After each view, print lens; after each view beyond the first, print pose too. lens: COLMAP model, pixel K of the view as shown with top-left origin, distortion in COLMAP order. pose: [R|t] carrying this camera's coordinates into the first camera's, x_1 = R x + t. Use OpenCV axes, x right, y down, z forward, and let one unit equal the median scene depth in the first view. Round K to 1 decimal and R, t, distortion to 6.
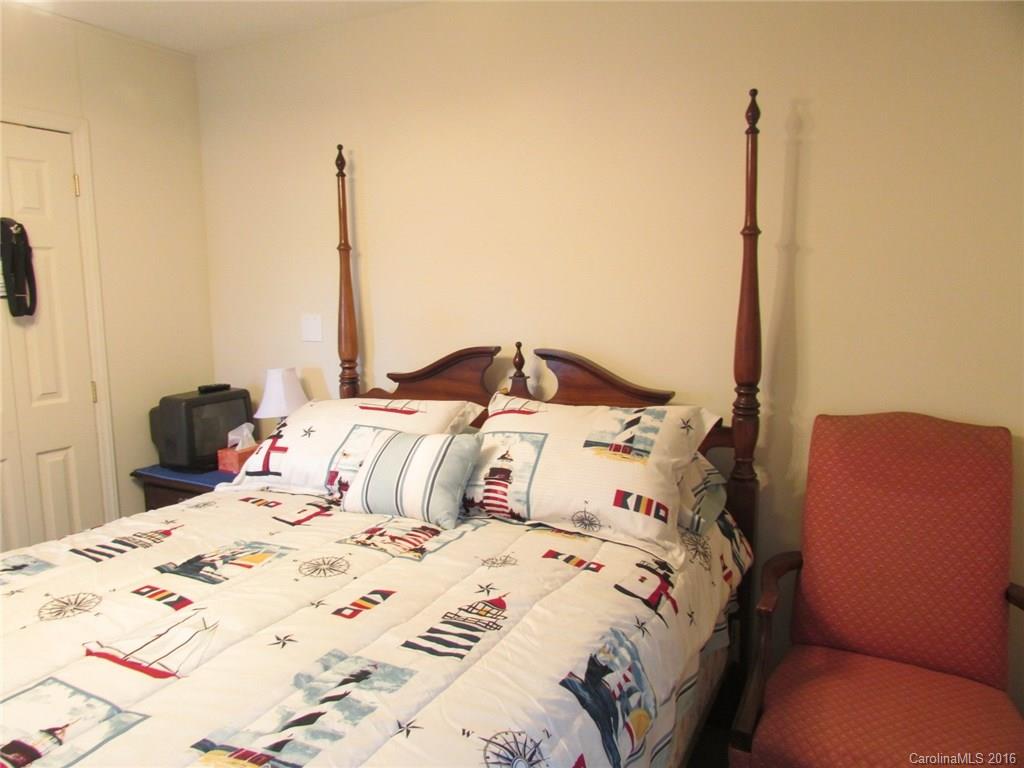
lens RADIAL K [[732.9, 0, 497.7], [0, 732.9, 387.6], [0, 0, 1]] dist [-0.024858, 0.004837]
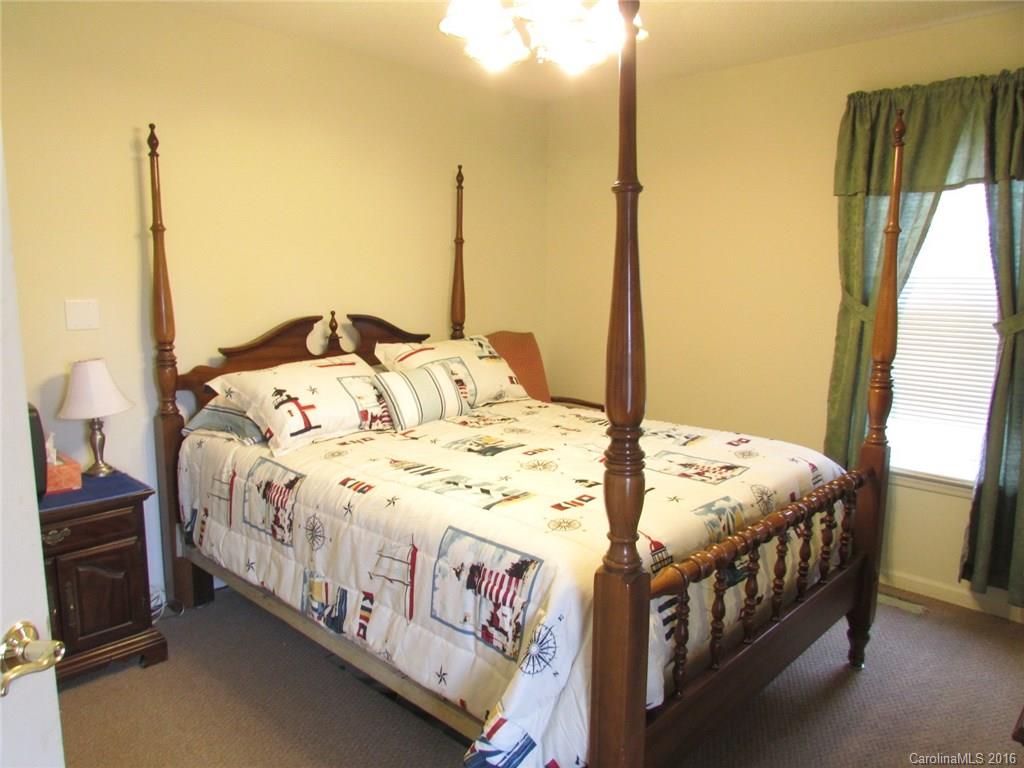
lens RADIAL K [[732.9, 0, 497.7], [0, 732.9, 387.6], [0, 0, 1]] dist [-0.024858, 0.004837]
pose [[0.268403, -0.141378, 0.952876, -1.325777], [0.127580, 0.985675, 0.110308, -0.036851], [-0.954821, 0.091961, 0.282596, 0.381898]]
